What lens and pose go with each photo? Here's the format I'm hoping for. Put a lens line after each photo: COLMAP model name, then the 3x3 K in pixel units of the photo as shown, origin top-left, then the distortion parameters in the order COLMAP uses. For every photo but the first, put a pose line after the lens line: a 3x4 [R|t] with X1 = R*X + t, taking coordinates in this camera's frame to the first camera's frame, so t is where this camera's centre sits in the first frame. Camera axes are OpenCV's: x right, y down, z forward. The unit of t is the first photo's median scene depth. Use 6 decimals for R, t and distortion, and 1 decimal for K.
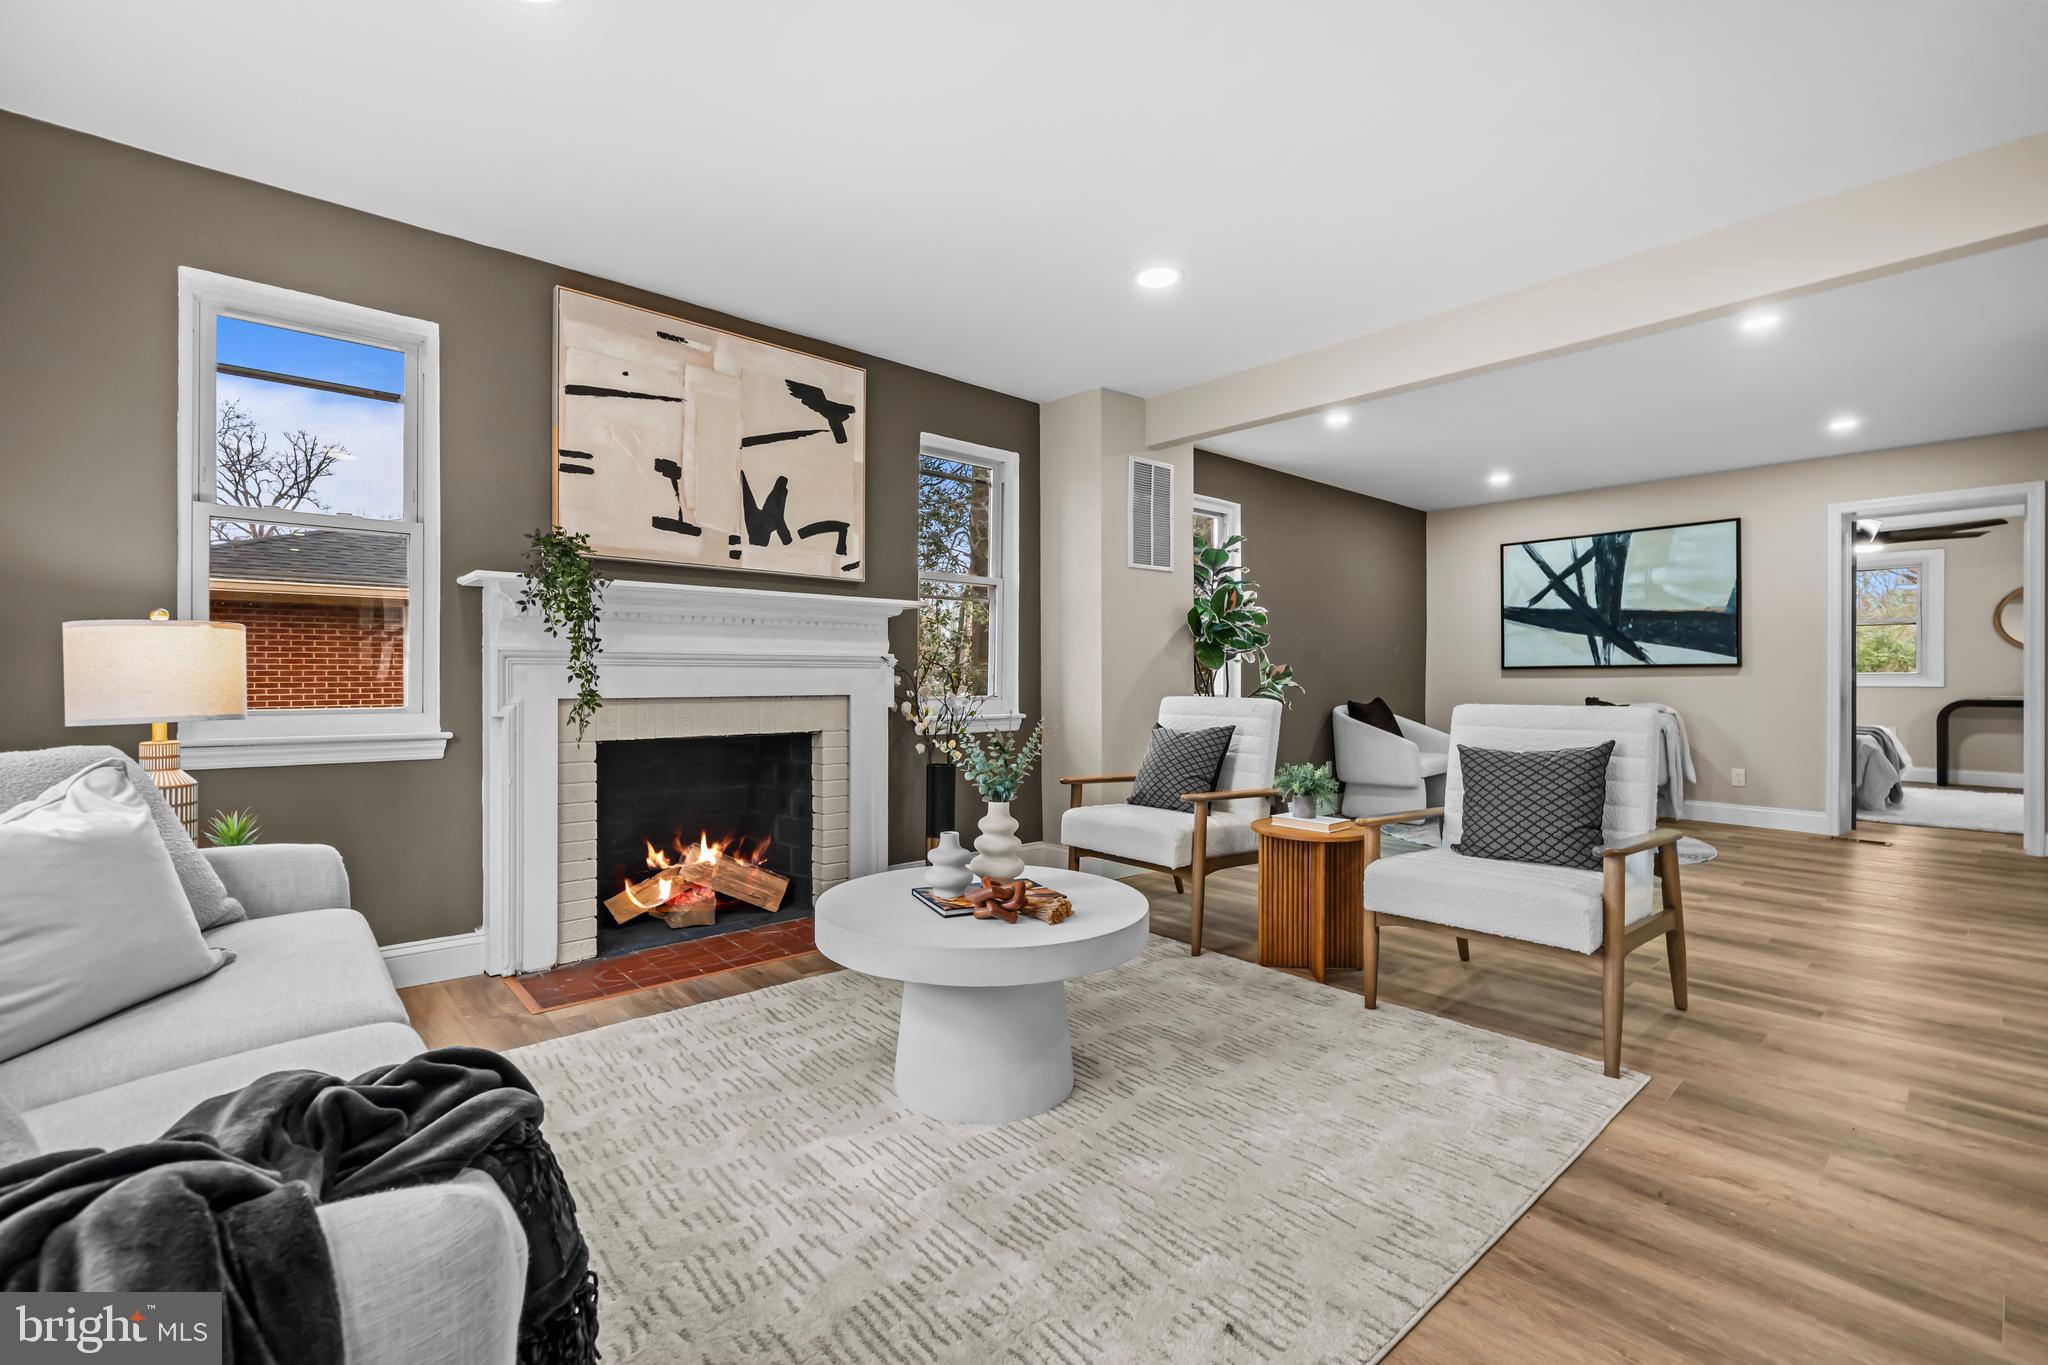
lens RADIAL K [[886.0, 0, 1024.0], [0, 886.0, 682.5], [0, 0, 1]] dist [-0.000713, -0.000164]
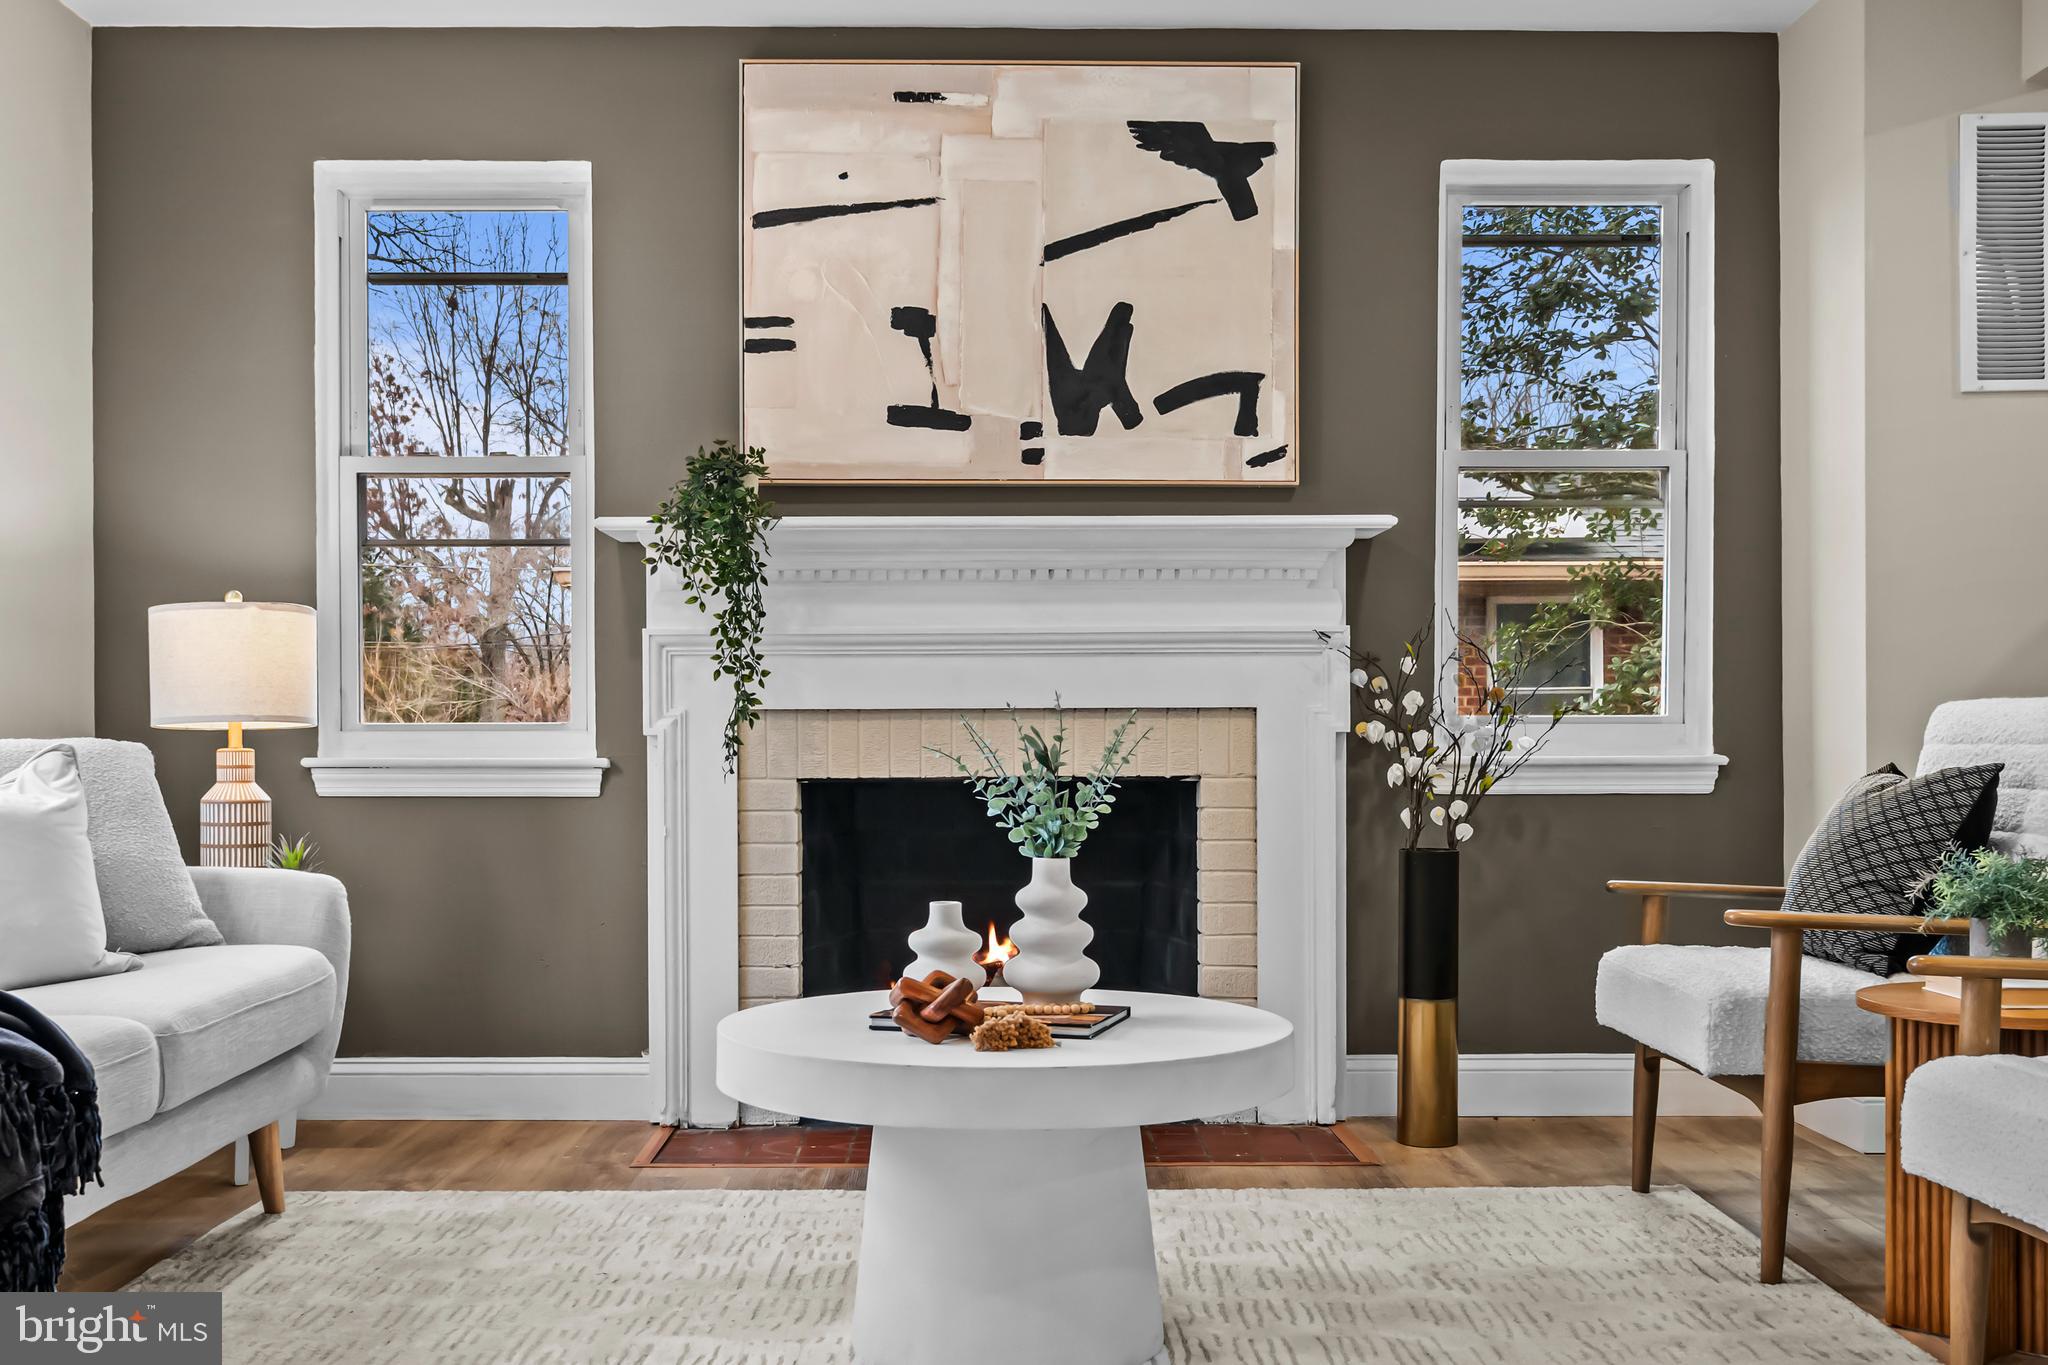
lens RADIAL K [[2095.5, 0, 1025.0], [0, 2095.5, 777.2], [0, 0, 1]] dist [0.002371, 0.014027]
pose [[0.757482, 0.006389, -0.652825, 0.543868], [0.001800, 0.999928, 0.011874, 0.043648], [0.652854, -0.010169, 0.757416, -0.011297]]
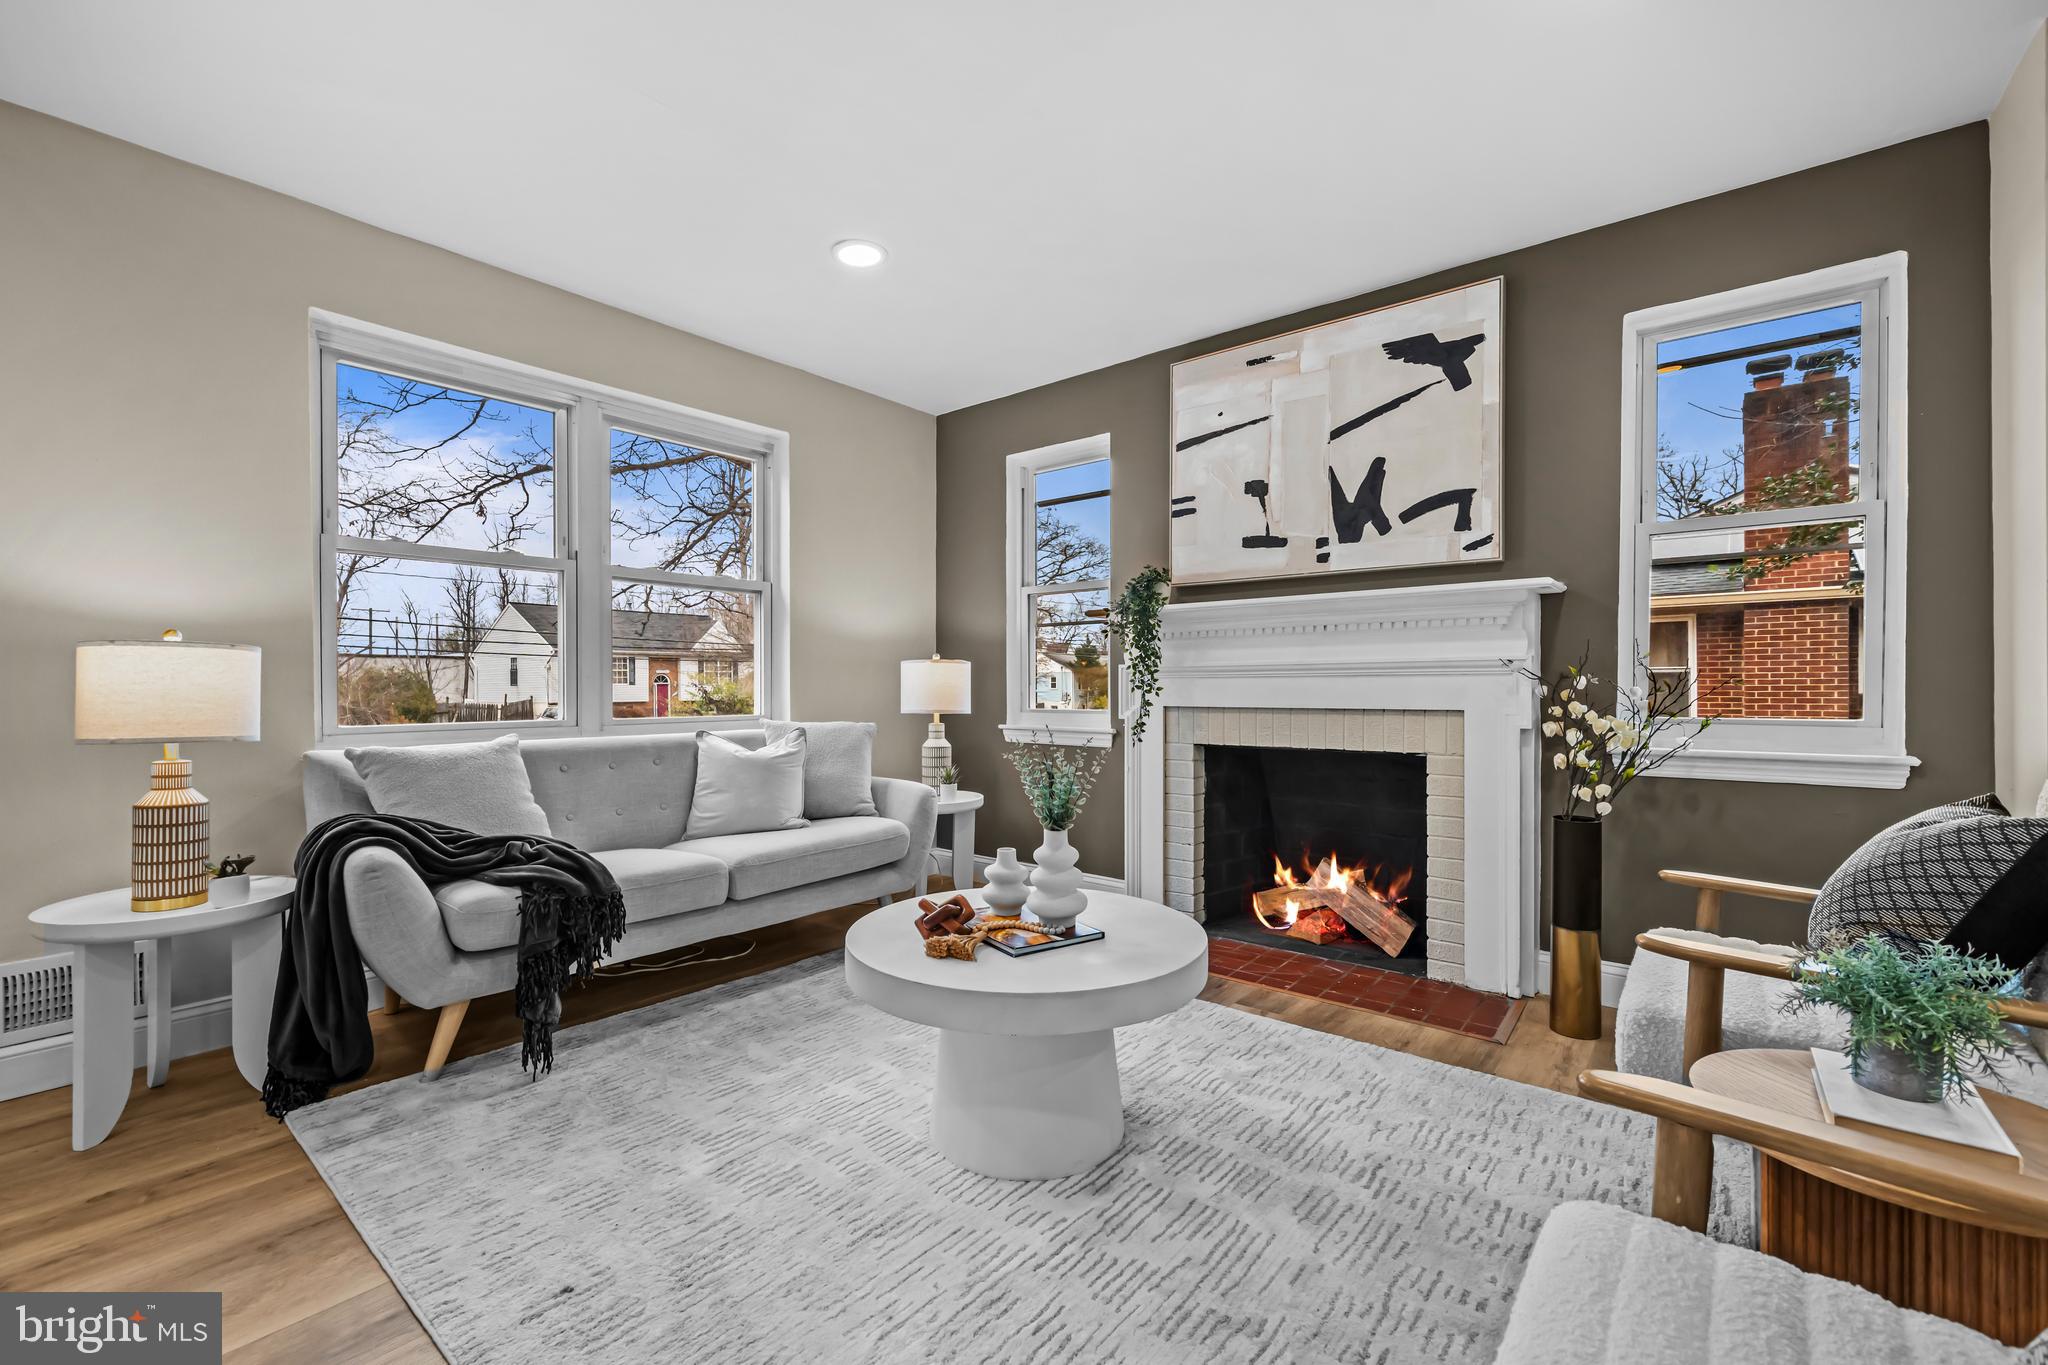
lens RADIAL K [[863.8, 0, 1022.8], [0, 863.8, 692.1], [0, 0, 1]] dist [0.000171, 0.000042]
pose [[0.153906, 0.003345, -0.988080, 0.538728], [-0.001704, 0.999994, 0.003120, -0.003831], [0.988084, 0.001204, 0.153911, 0.547909]]
